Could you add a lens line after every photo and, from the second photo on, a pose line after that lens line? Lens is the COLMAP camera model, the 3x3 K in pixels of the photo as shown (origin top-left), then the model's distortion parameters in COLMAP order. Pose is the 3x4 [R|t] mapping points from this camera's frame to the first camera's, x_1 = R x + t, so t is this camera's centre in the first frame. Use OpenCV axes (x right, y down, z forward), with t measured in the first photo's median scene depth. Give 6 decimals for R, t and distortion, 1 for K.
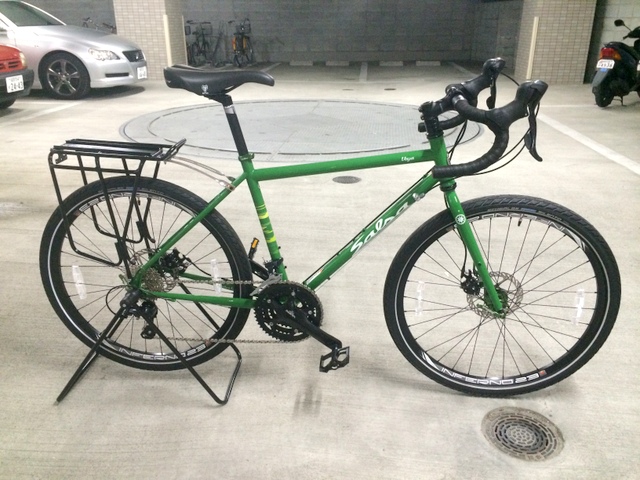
lens RADIAL K [[556.6, 0, 320.1], [0, 556.6, 241.8], [0, 0, 1]] dist [0.076389, -0.086621]
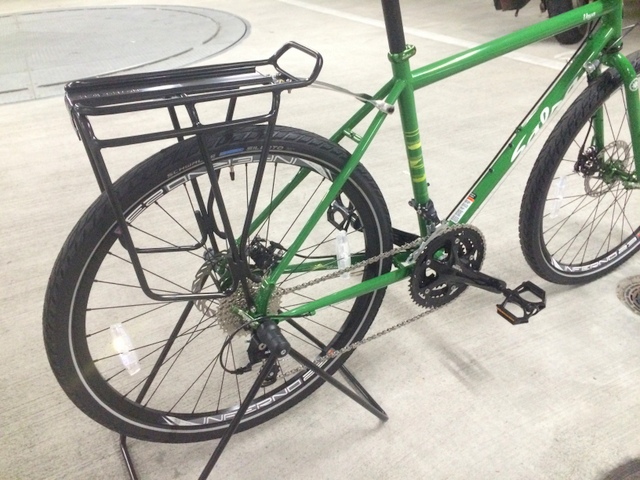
lens RADIAL K [[556.6, 0, 317.2], [0, 556.6, 238.0], [0, 0, 1]] dist [0.076389, -0.086621]
pose [[0.825186, -0.323490, 0.463057, -0.514123], [0.249737, 0.944235, 0.214598, -0.107303], [-0.506655, -0.061441, 0.859957, 0.455132]]
